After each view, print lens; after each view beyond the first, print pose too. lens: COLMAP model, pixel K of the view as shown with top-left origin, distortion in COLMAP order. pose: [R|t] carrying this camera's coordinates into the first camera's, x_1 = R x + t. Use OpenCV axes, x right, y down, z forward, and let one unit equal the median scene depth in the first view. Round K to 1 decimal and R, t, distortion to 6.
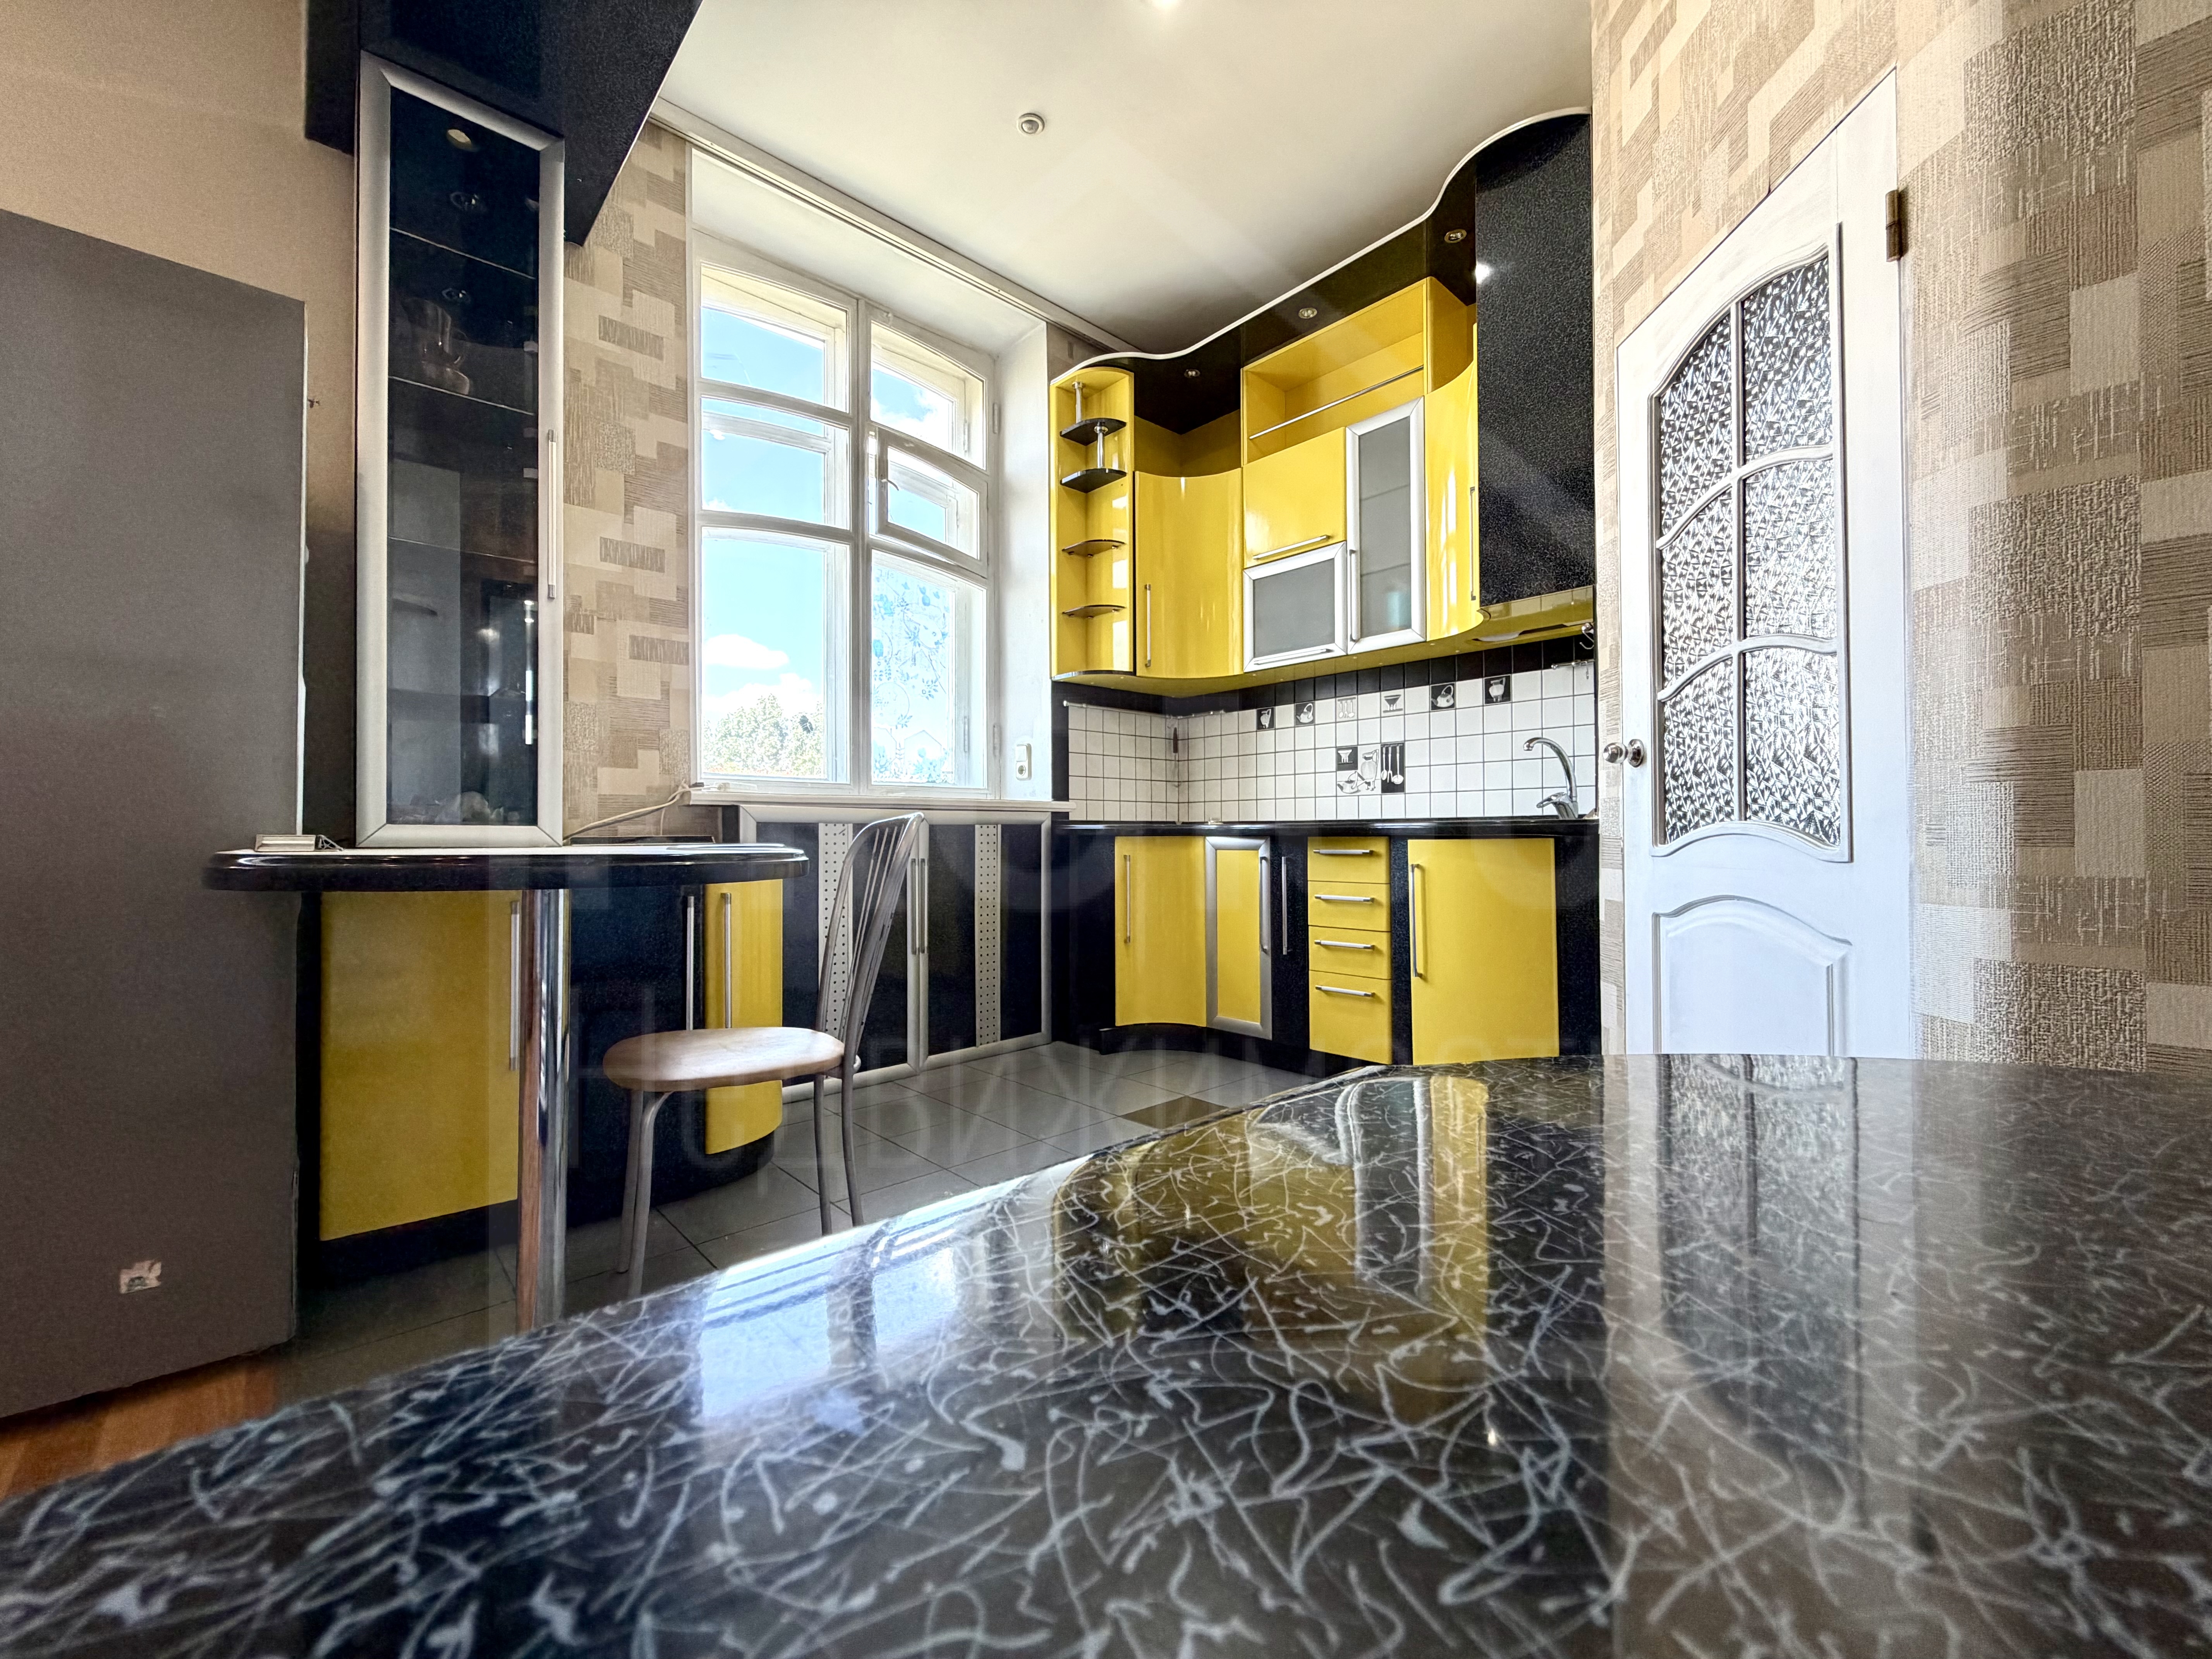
lens RADIAL K [[882.3, 0, 1094.6], [0, 882.3, 830.6], [0, 0, 1]] dist [-0.001216, -0.000036]
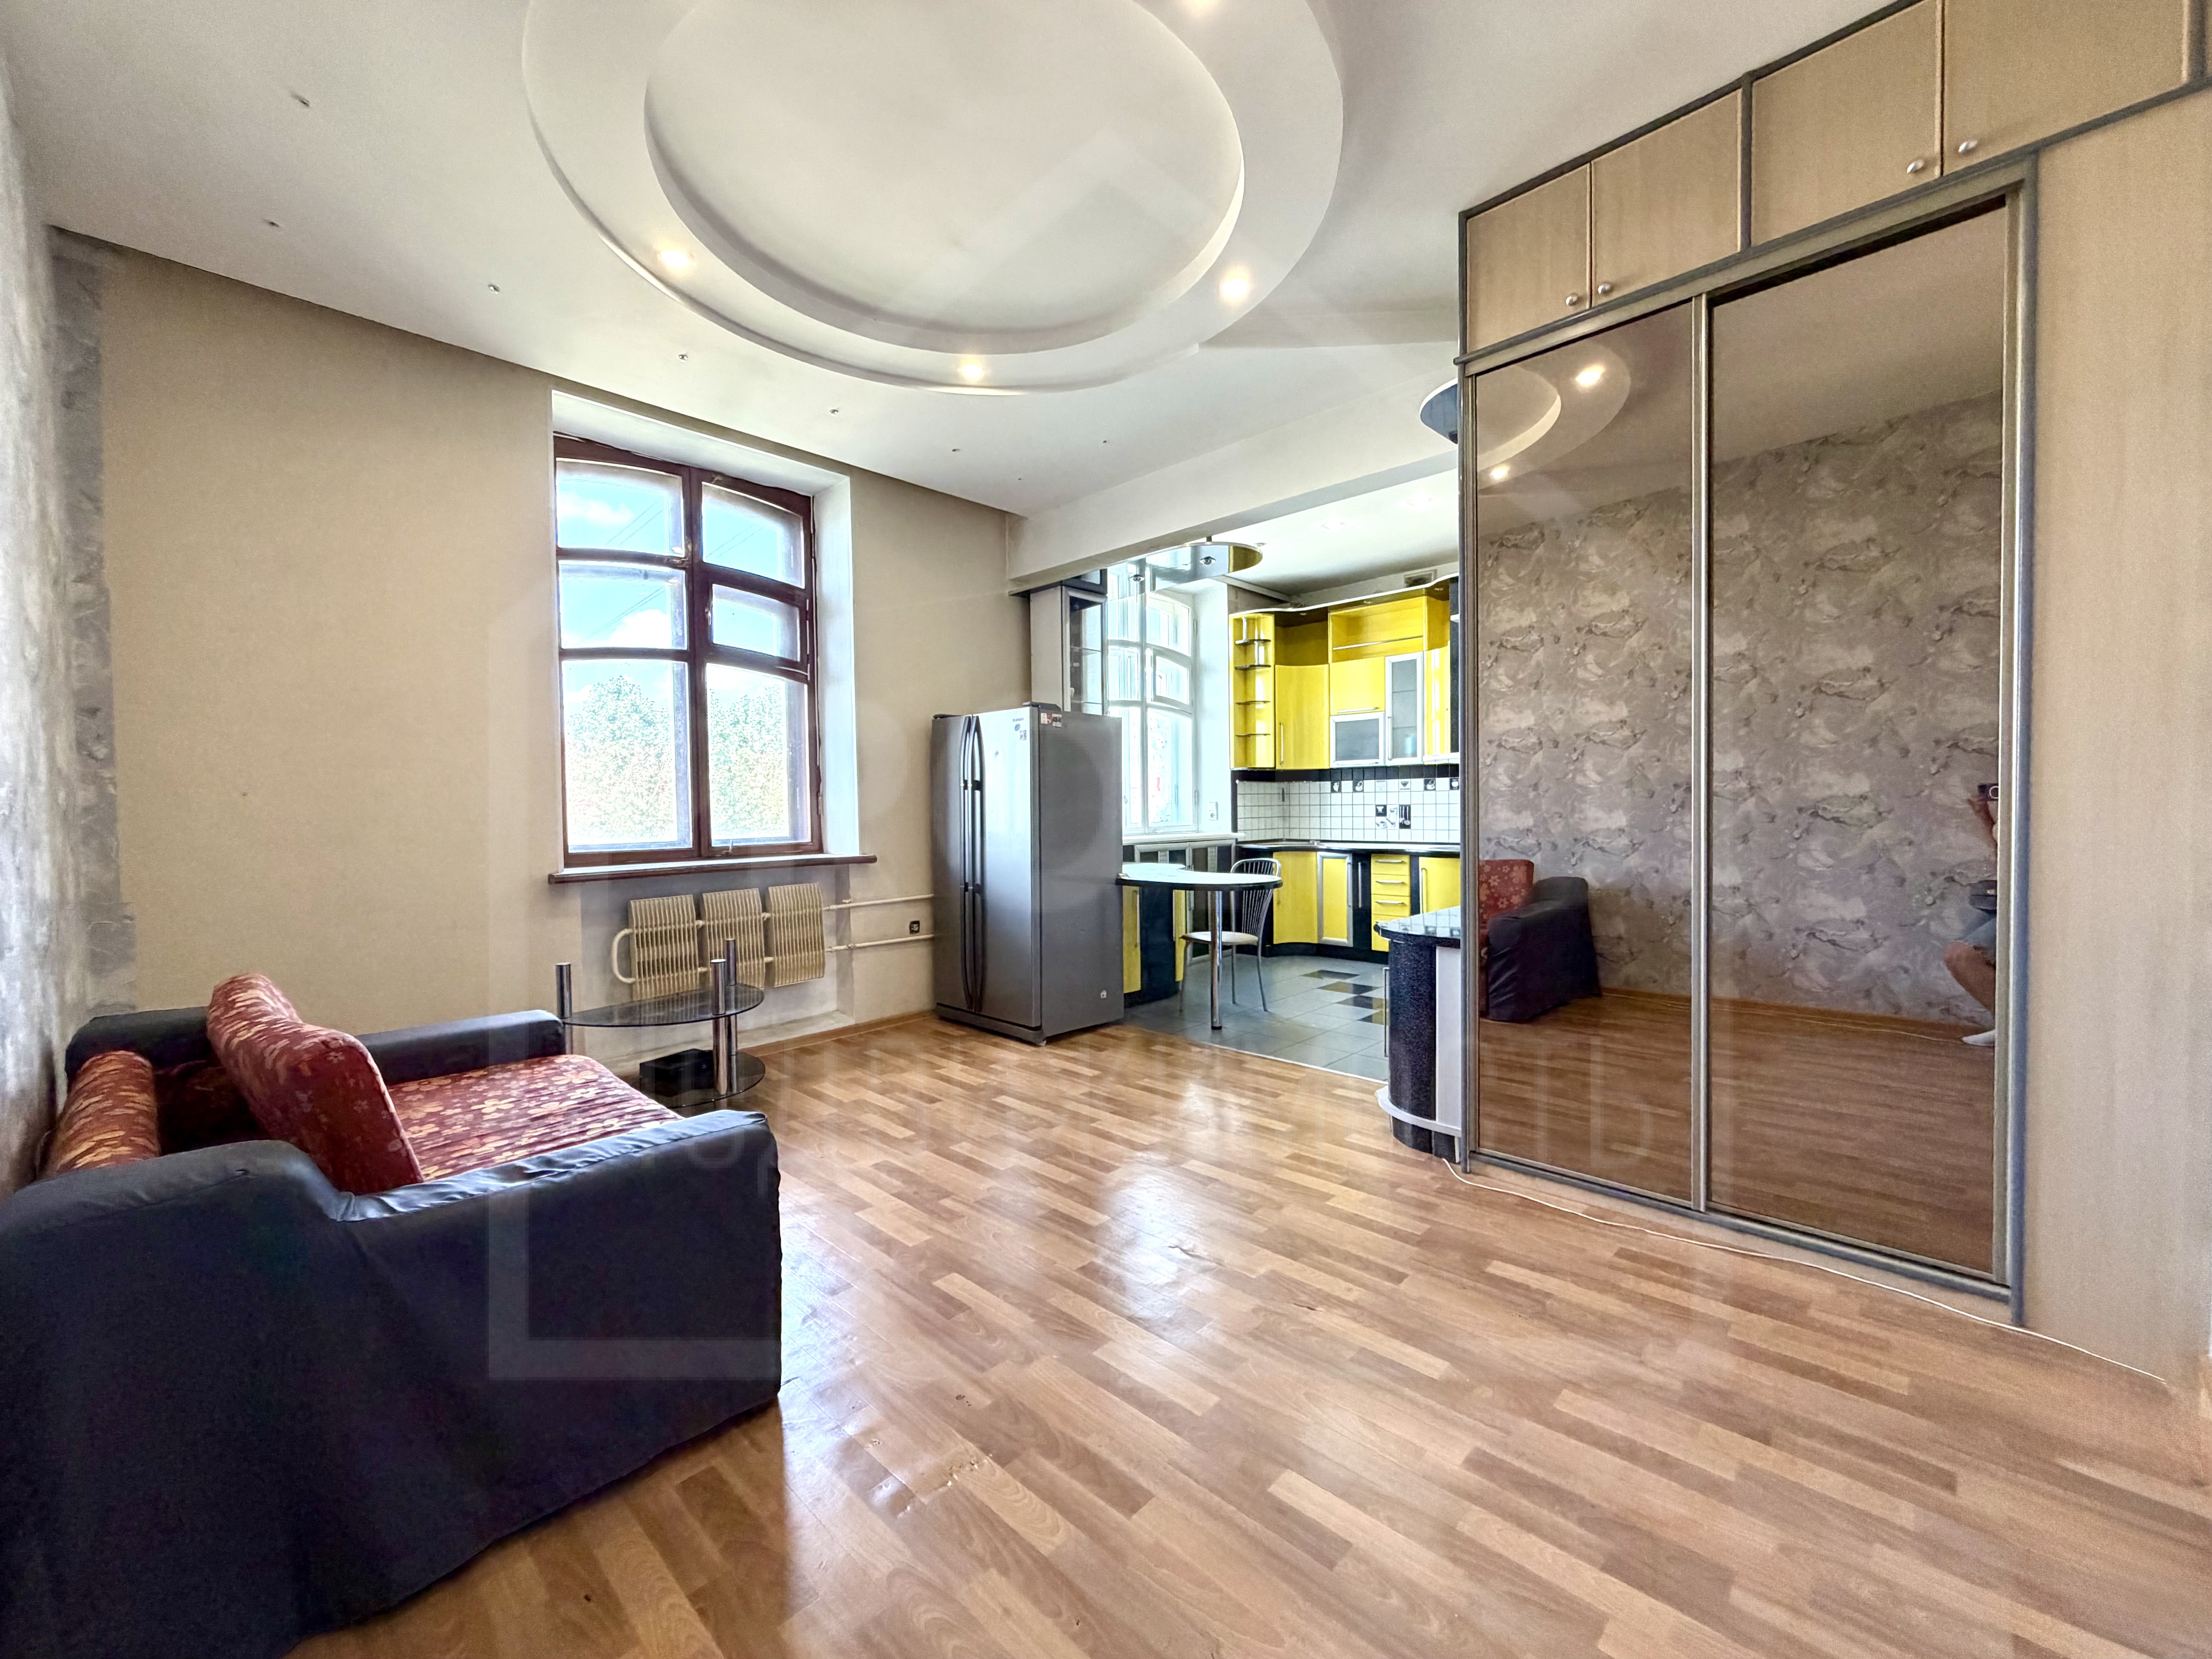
lens RADIAL K [[882.3, 0, 1091.8], [0, 882.3, 826.7], [0, 0, 1]] dist [-0.001216, -0.000036]
pose [[0.998422, -0.010296, 0.055211, -0.535332], [0.008584, 0.999478, 0.031156, -0.125508], [-0.055503, -0.030633, 0.997988, -1.074061]]
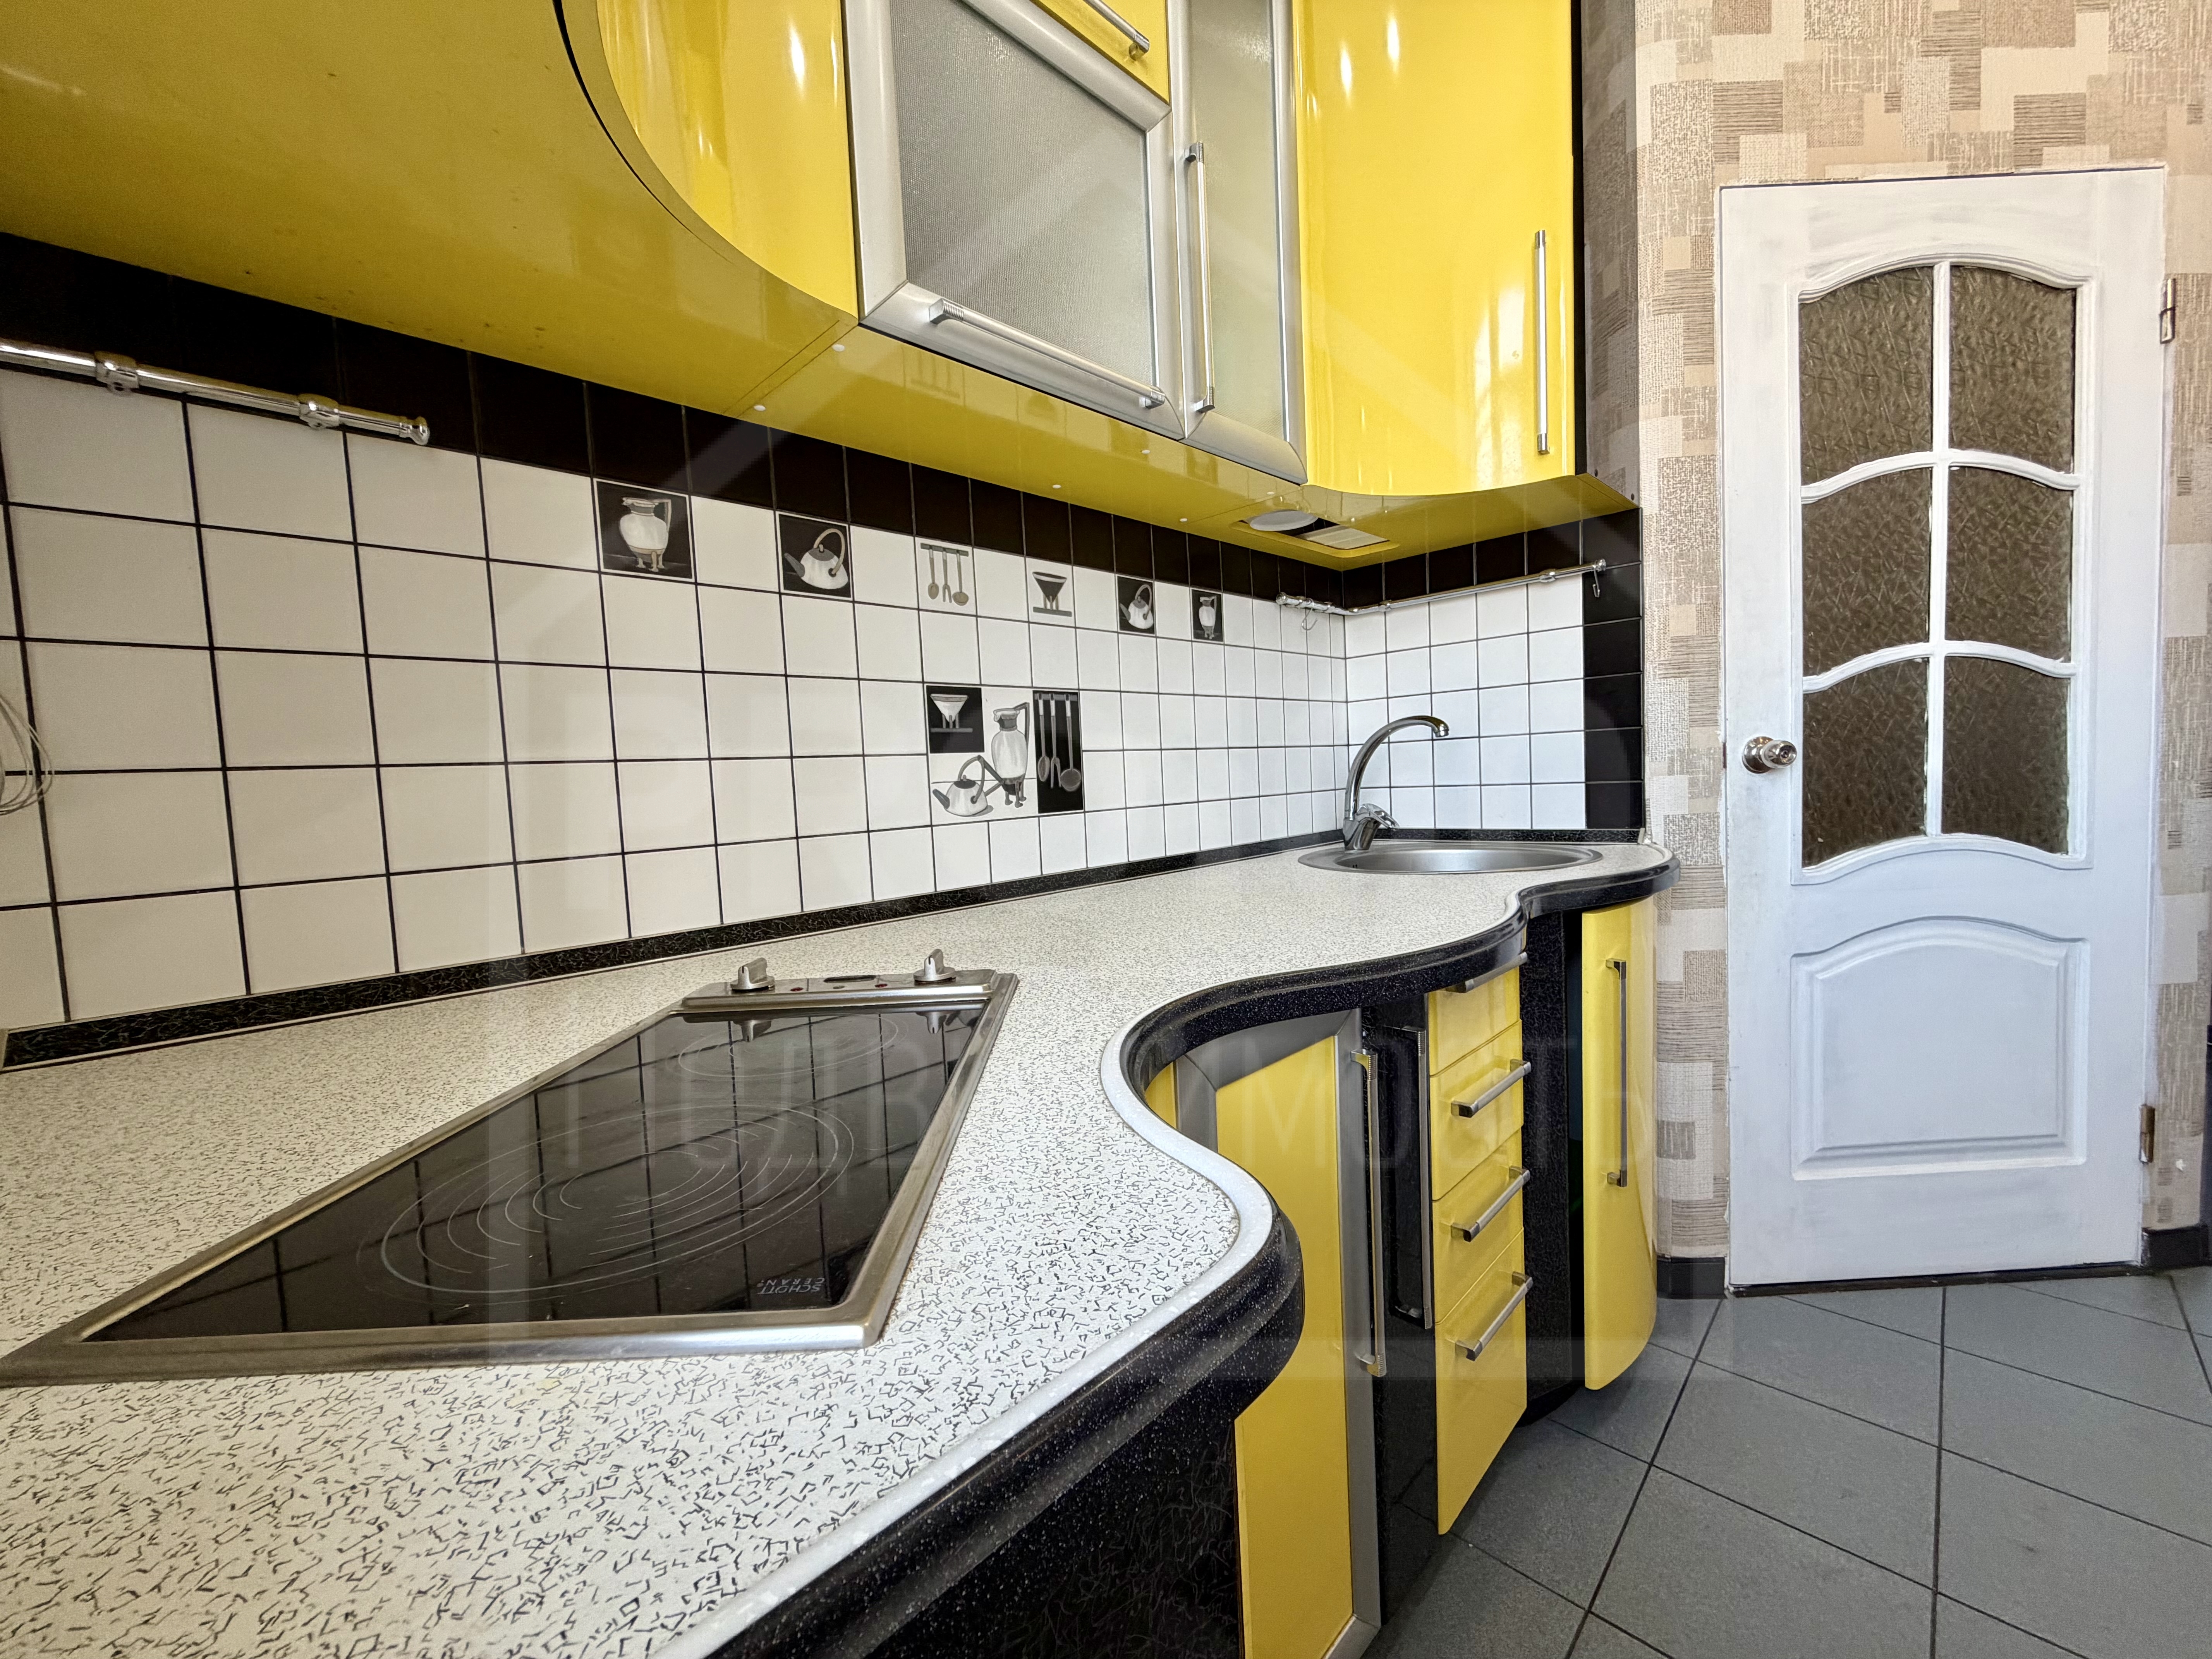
lens RADIAL K [[882.3, 0, 1098.2], [0, 882.3, 831.0], [0, 0, 1]] dist [-0.001216, -0.000036]
pose [[-0.056258, -0.054772, 0.996913, -0.082621], [0.044305, 0.997374, 0.057297, -0.060138], [-0.997433, 0.047392, -0.053683, 1.067629]]
